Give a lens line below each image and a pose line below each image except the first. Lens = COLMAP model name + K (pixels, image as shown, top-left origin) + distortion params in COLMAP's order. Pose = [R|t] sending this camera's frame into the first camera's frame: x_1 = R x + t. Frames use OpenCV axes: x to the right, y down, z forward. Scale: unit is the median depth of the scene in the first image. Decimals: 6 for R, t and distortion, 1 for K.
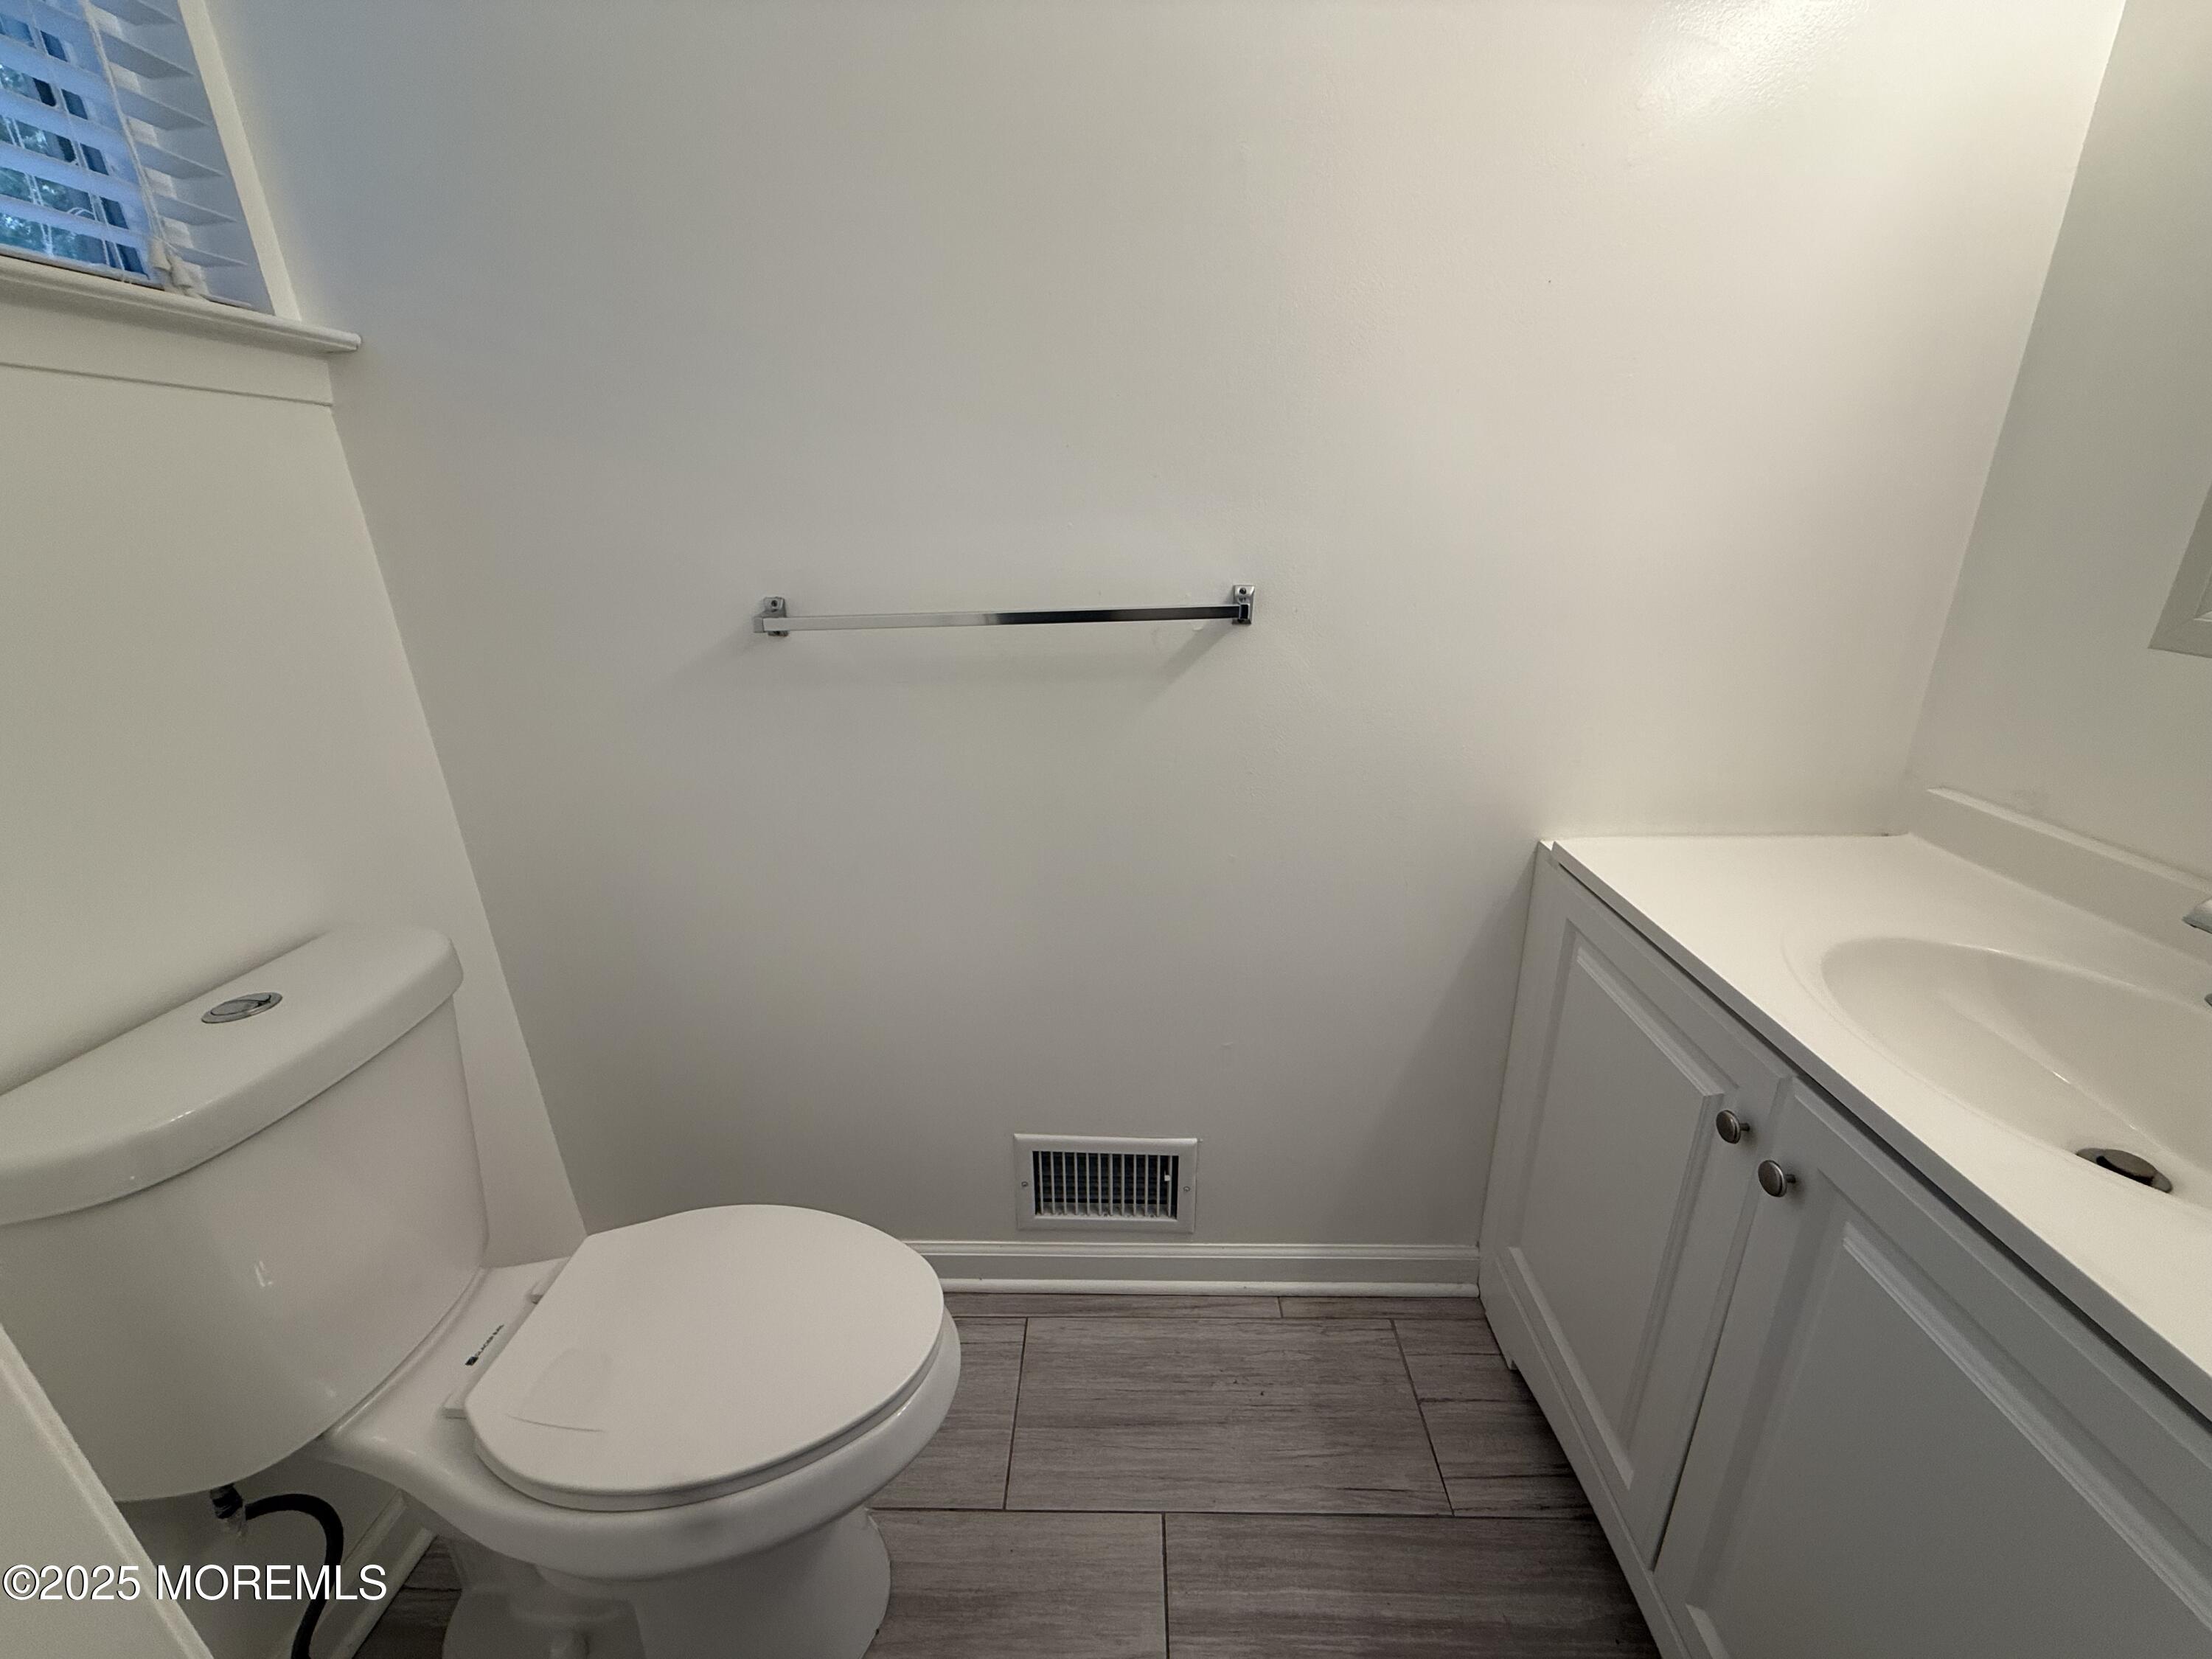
lens RADIAL K [[892.7, 0, 1096.2], [0, 892.7, 839.3], [0, 0, 1]] dist [0.001231, 0.000396]
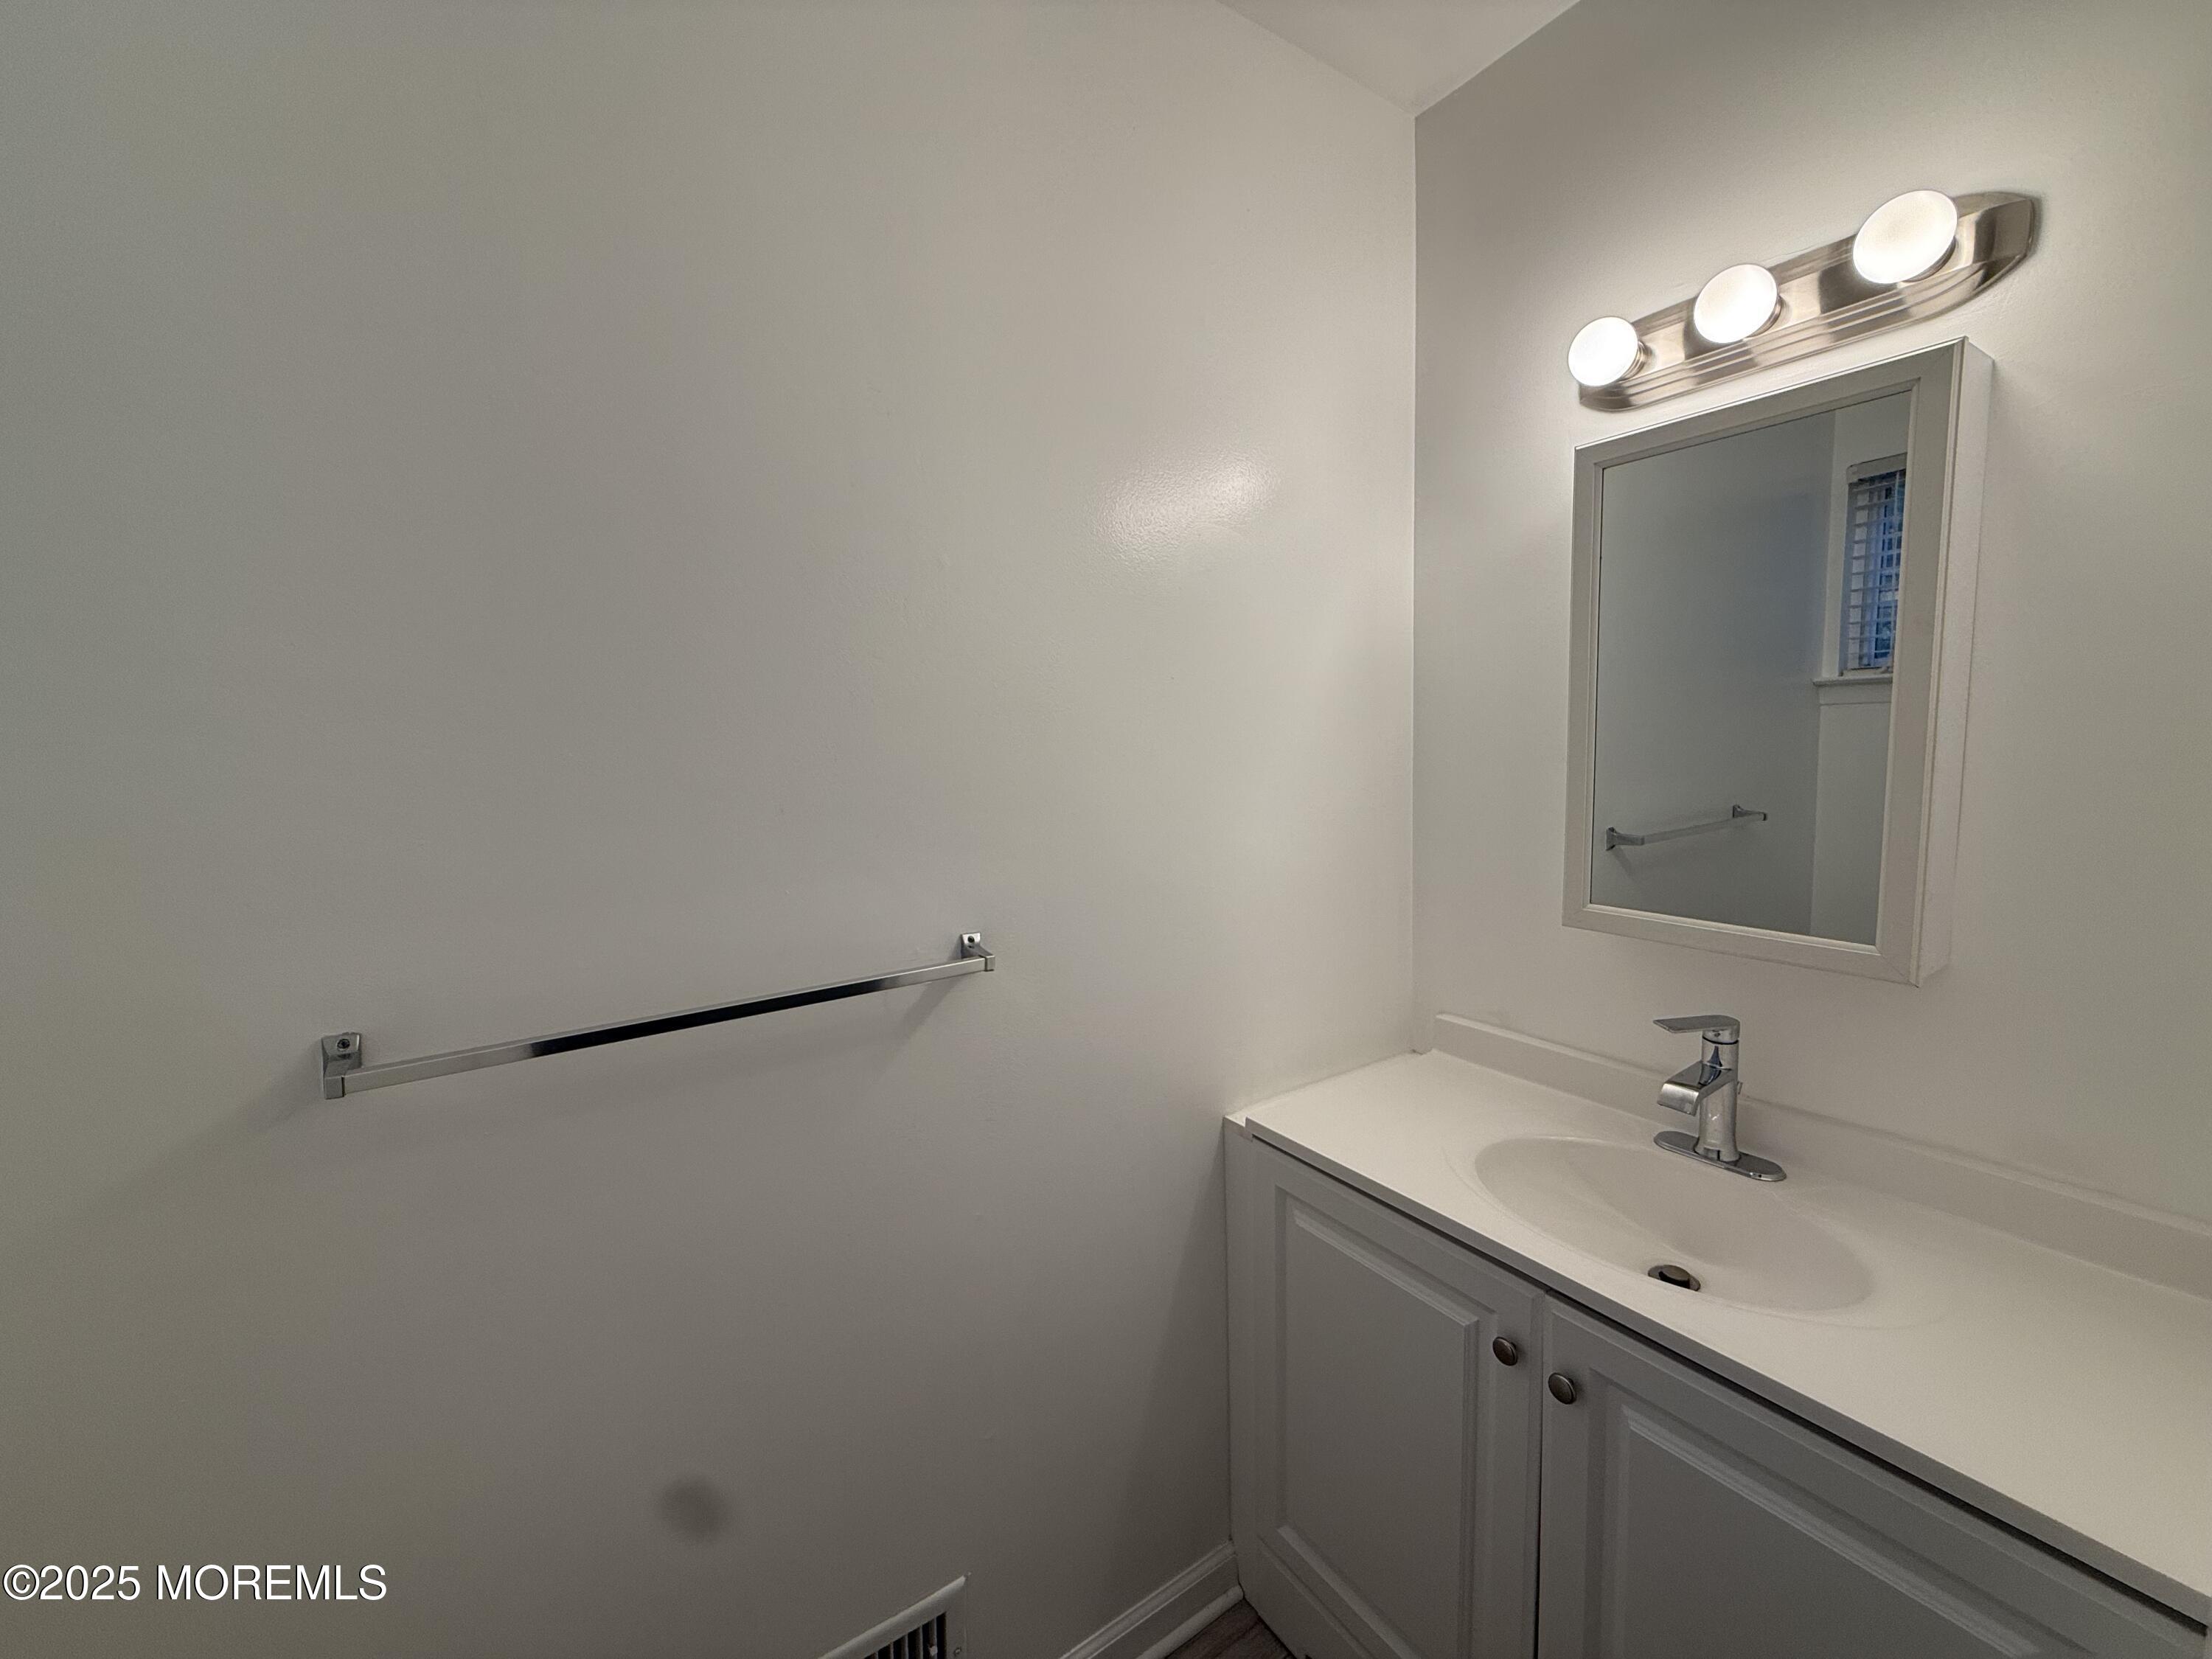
lens RADIAL K [[892.7, 0, 1096.2], [0, 892.7, 839.3], [0, 0, 1]] dist [0.001231, 0.000396]
pose [[0.806556, -0.060078, 0.588098, -0.323261], [0.212590, 0.957746, -0.193721, -0.179597], [-0.551610, 0.281270, 0.785247, 0.139231]]
